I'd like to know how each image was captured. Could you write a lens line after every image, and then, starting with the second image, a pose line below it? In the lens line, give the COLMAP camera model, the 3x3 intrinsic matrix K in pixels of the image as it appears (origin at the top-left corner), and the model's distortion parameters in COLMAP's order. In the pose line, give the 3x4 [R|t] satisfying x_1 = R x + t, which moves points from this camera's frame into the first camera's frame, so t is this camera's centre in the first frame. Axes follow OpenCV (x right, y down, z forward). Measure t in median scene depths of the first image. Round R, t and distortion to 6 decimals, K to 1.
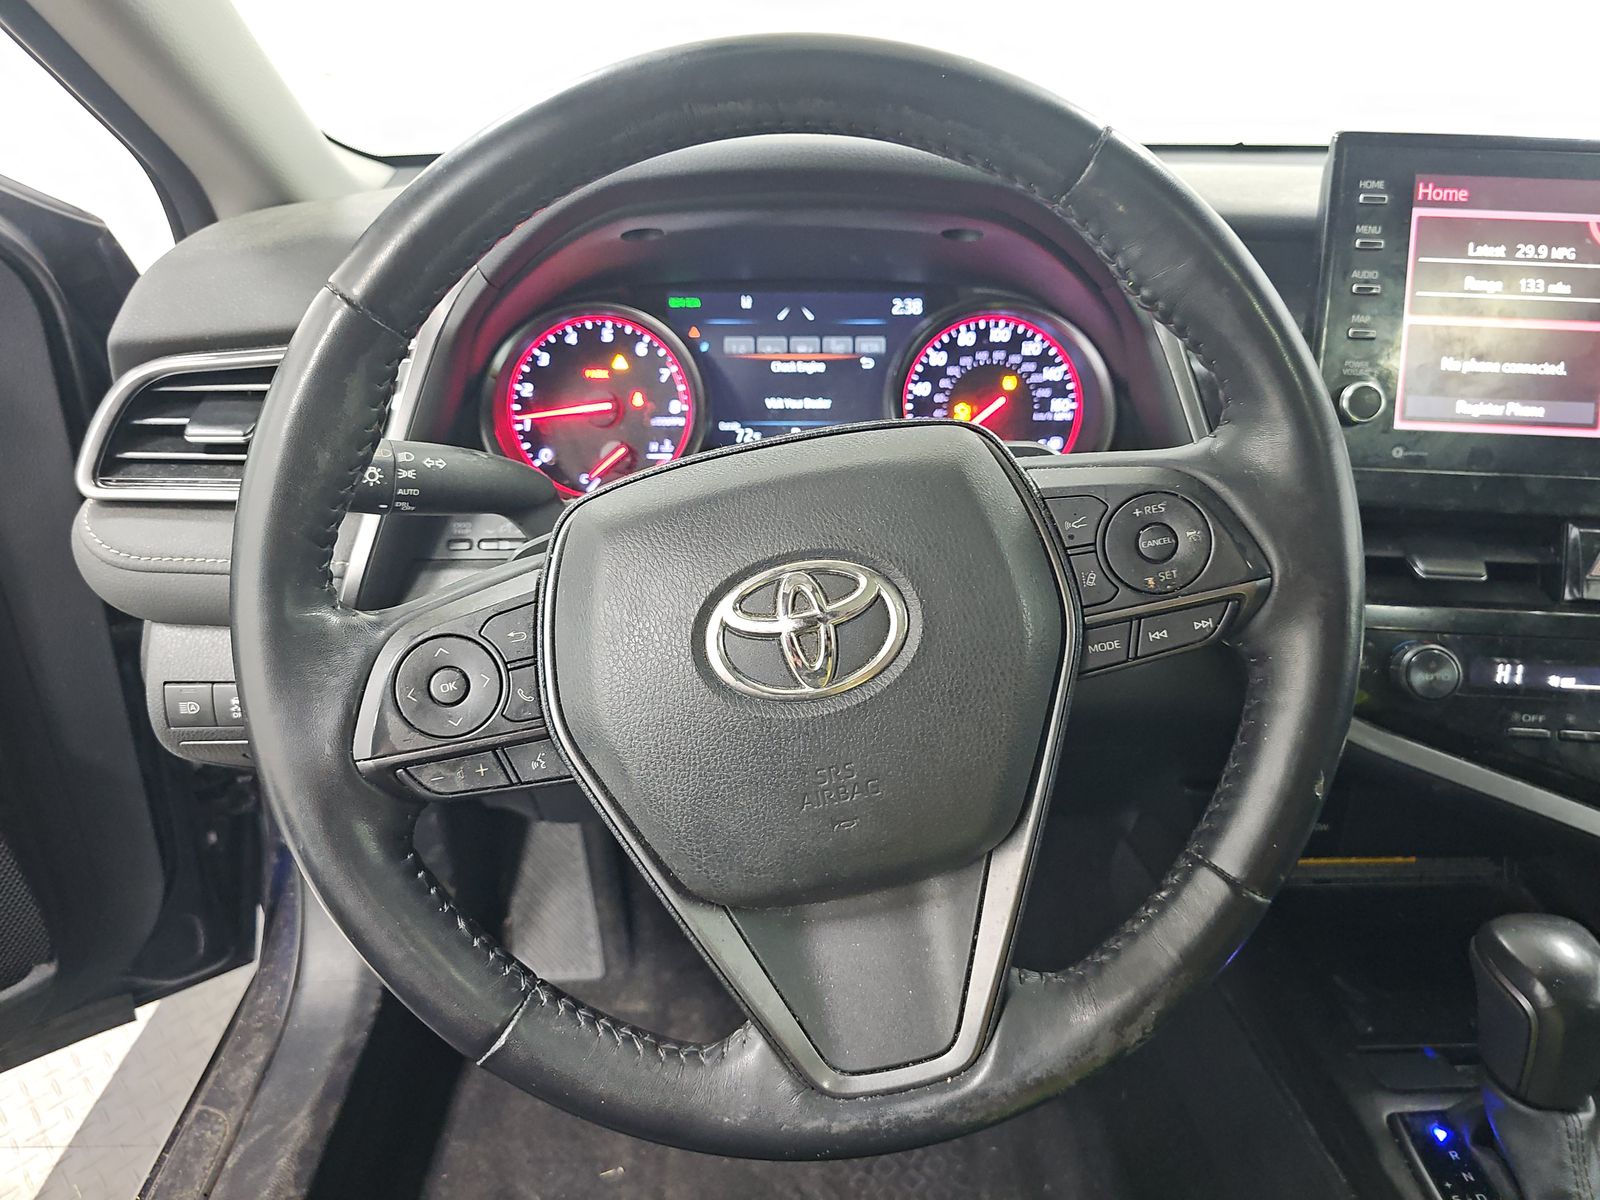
lens RADIAL K [[1065.0, 0, 794.0], [0, 1065.0, 591.6], [0, 0, 1]] dist [0.047960, -0.065264]
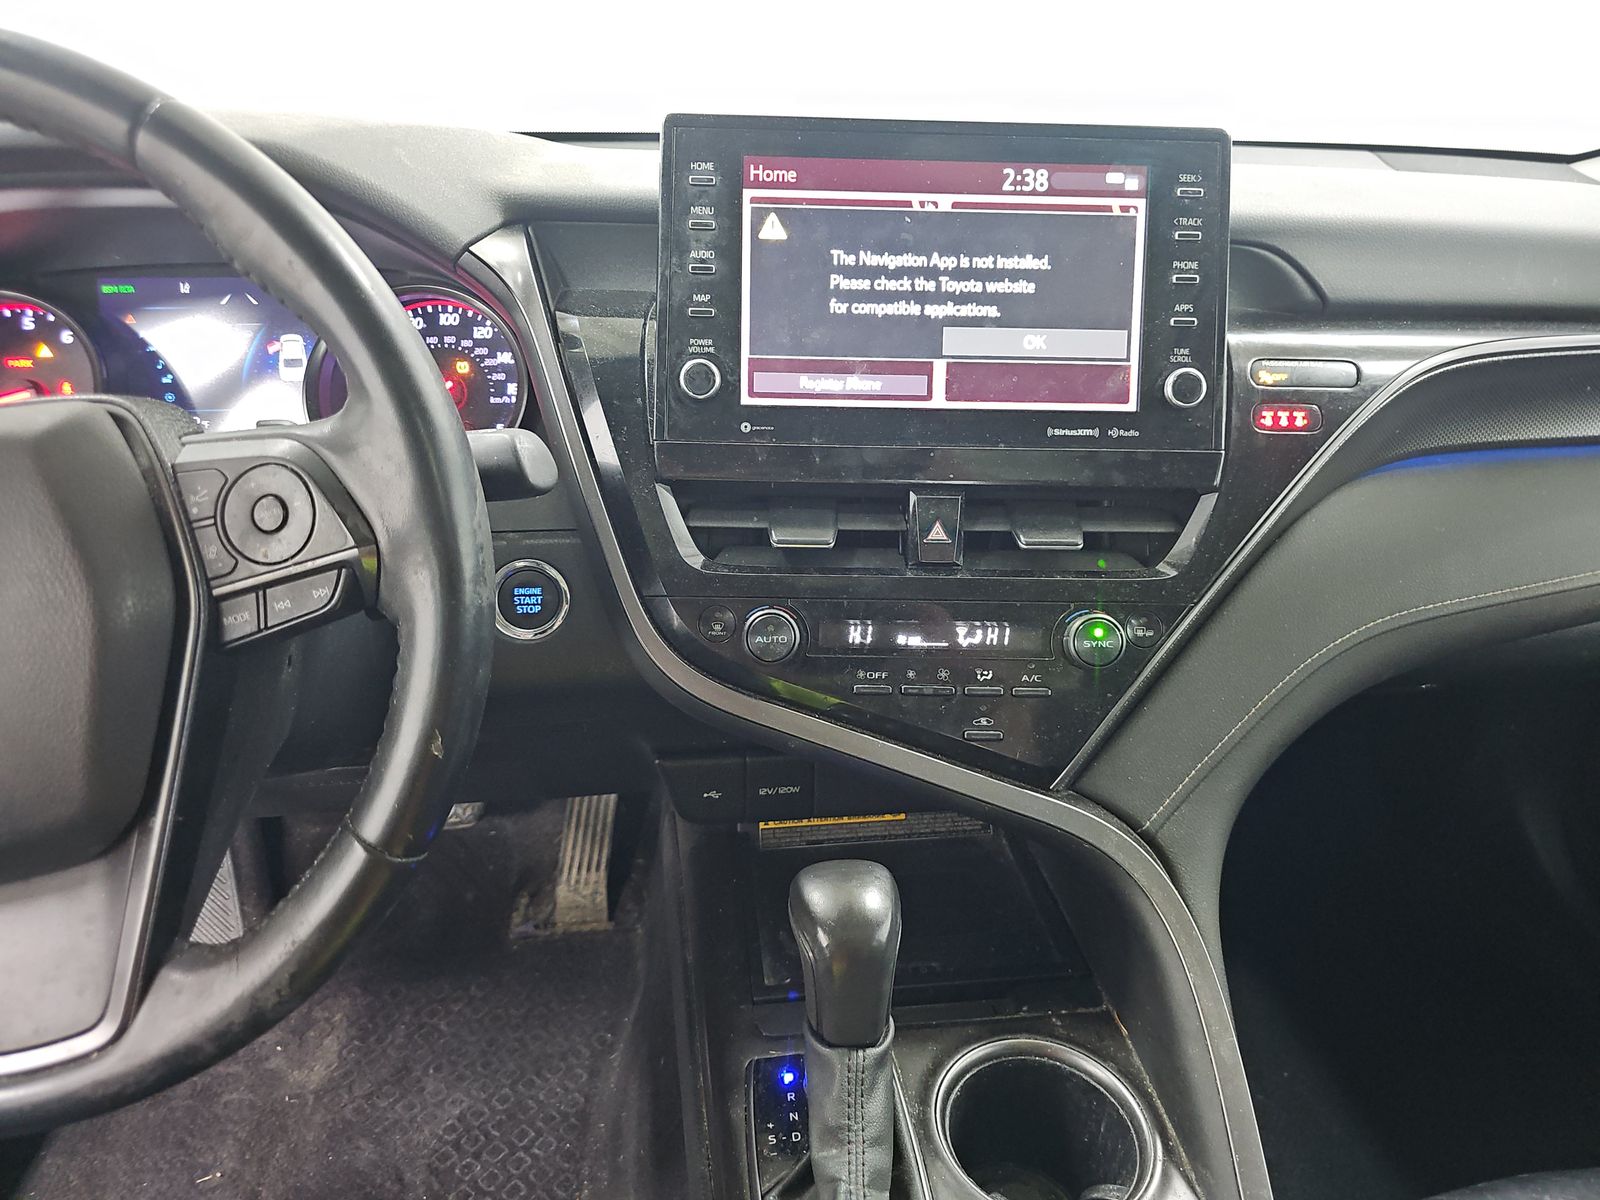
lens RADIAL K [[1053.4, 0, 800.0], [0, 1053.4, 600.0], [0, 0, 1]] dist [0.050440, -0.046085]
pose [[0.996307, -0.035156, 0.078340, 0.433209], [0.034403, 0.999348, 0.010952, 0.024161], [-0.078674, -0.008216, 0.996867, -0.023041]]
